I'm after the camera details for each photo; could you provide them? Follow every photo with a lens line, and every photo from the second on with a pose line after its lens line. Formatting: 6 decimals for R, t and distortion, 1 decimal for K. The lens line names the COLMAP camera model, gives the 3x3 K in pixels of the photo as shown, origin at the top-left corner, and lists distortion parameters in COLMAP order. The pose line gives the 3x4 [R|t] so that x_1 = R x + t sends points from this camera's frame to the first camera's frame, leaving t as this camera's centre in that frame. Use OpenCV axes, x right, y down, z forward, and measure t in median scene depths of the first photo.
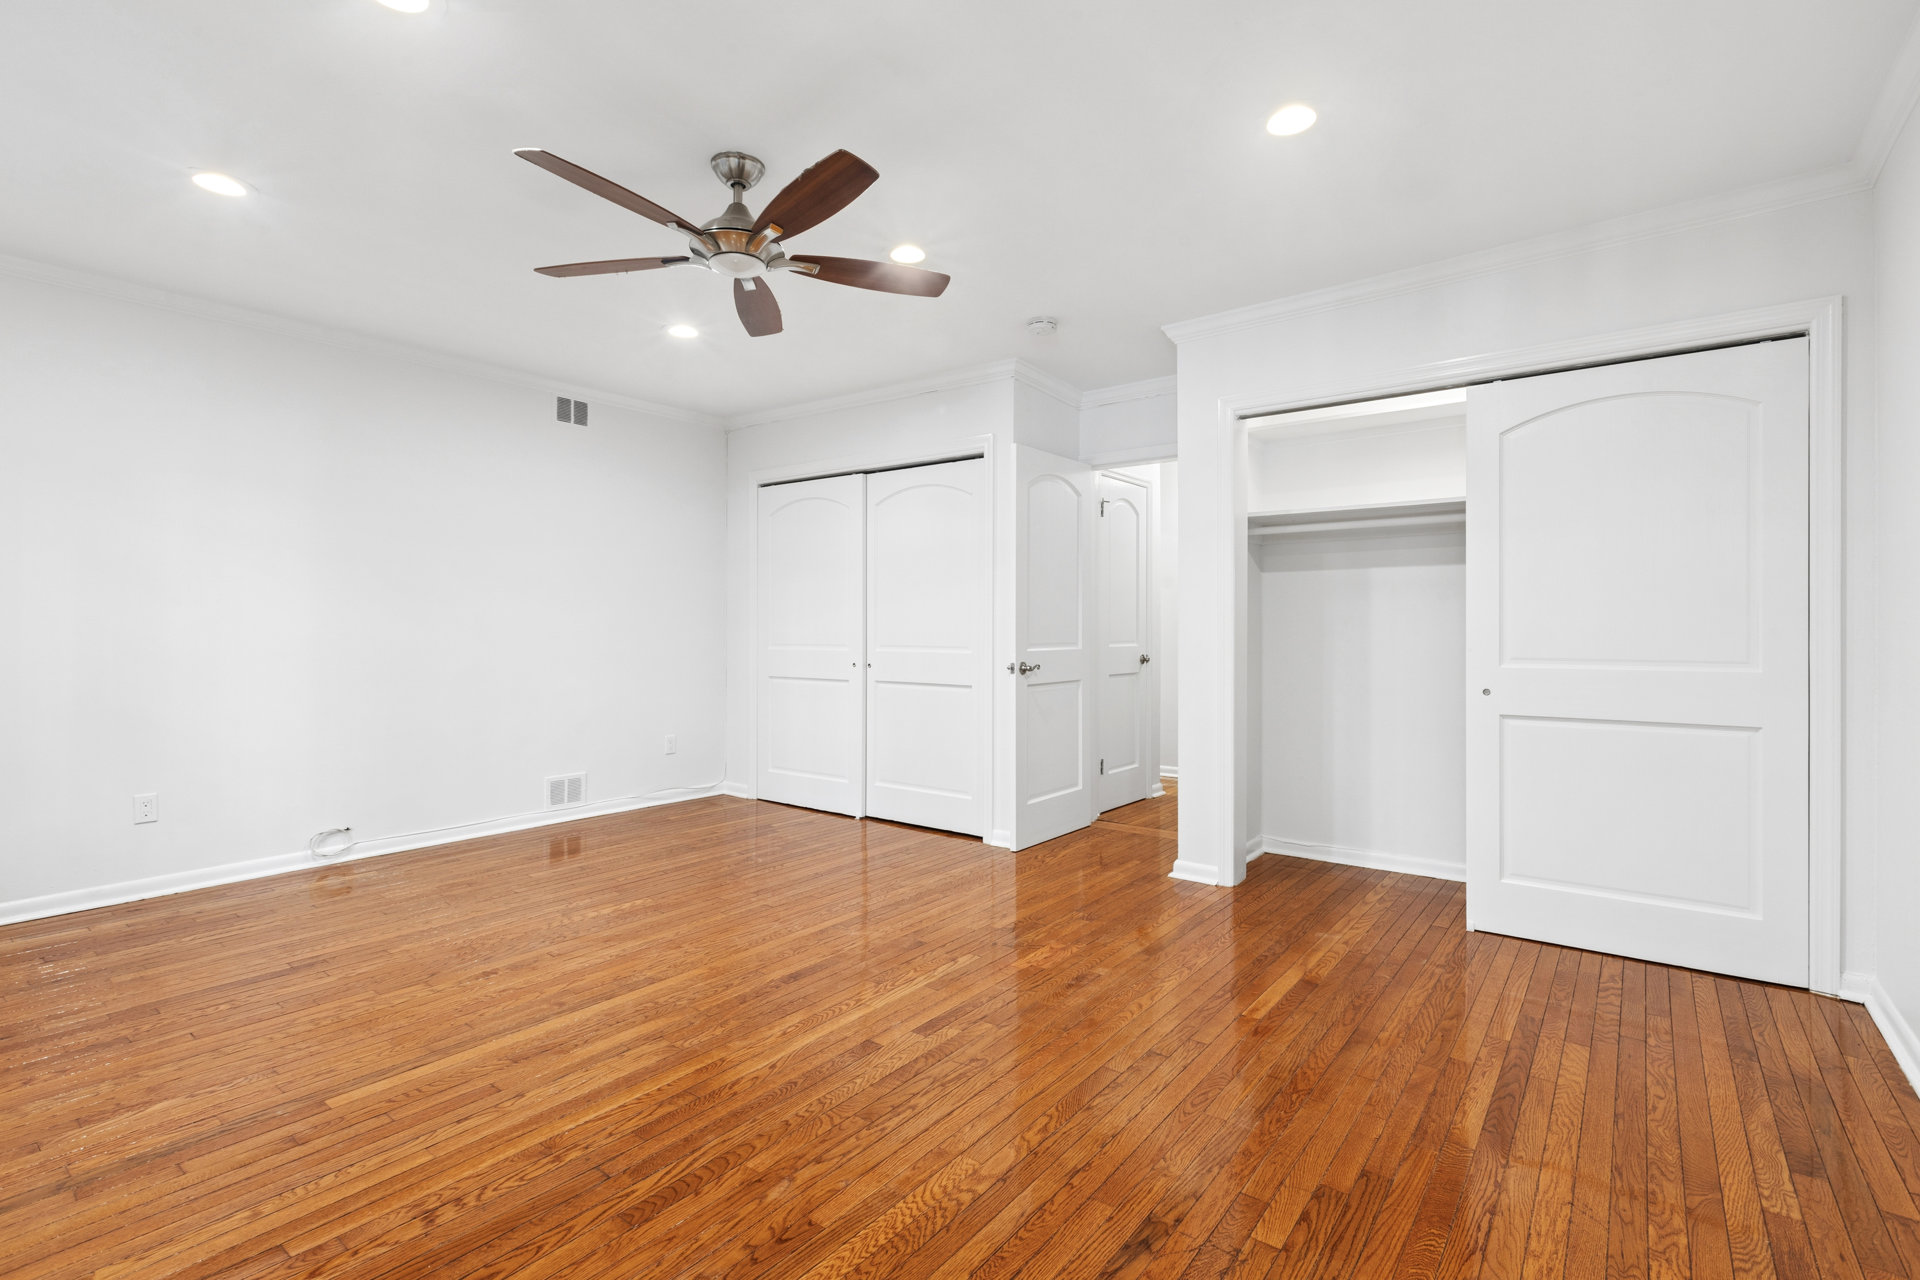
lens RADIAL K [[903.1, 0, 960.0], [0, 903.1, 640.0], [0, 0, 1]] dist [0.001717, 0.000511]
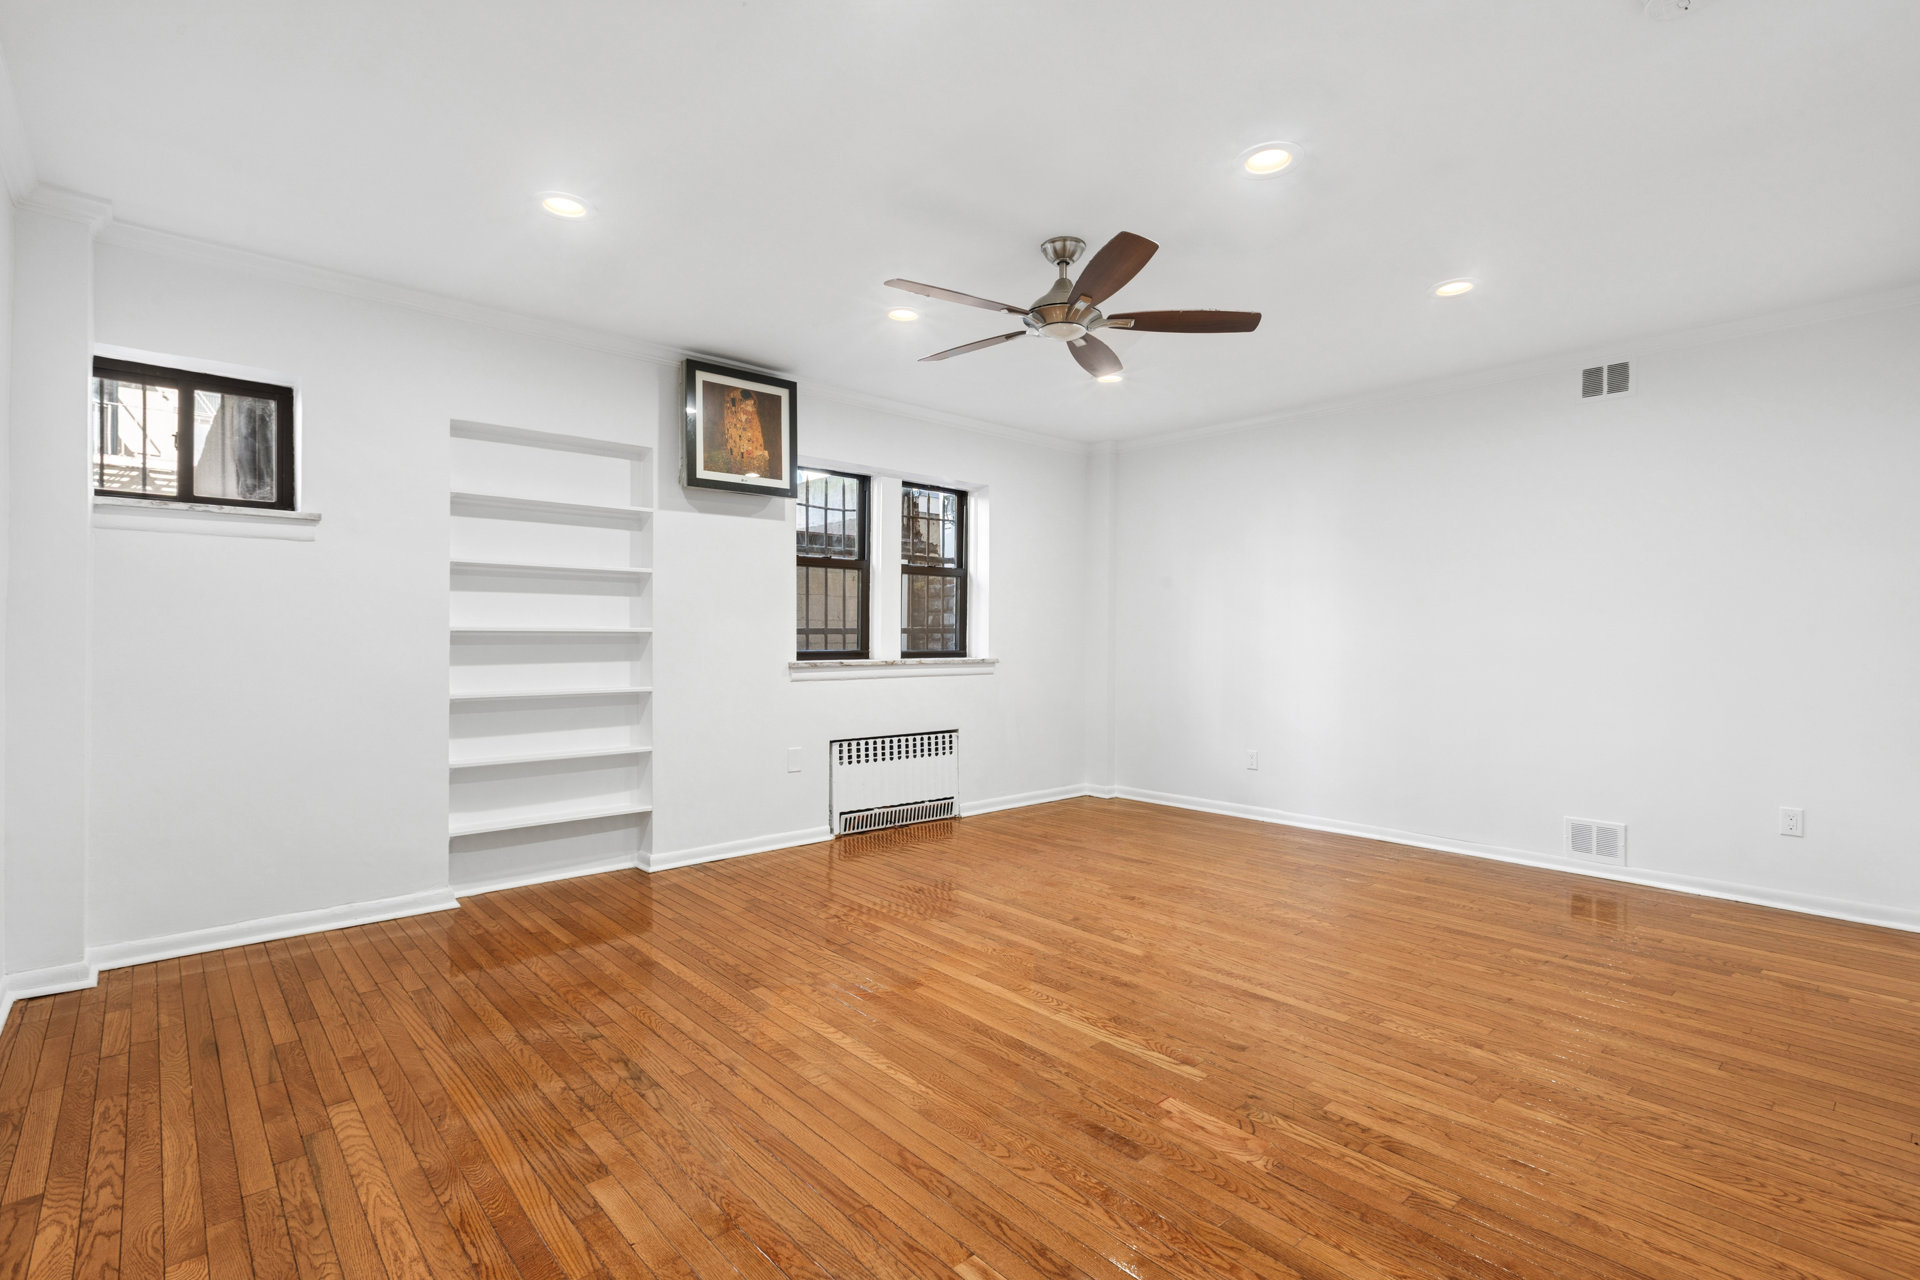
lens RADIAL K [[911.2, 0, 960.0], [0, 911.2, 640.0], [0, 0, 1]] dist [0.006528, -0.000087]
pose [[-0.201927, 0.001144, -0.979400, 0.909979], [-0.016901, 0.999846, 0.004652, -0.018087], [0.979255, 0.017492, -0.201877, 1.076089]]
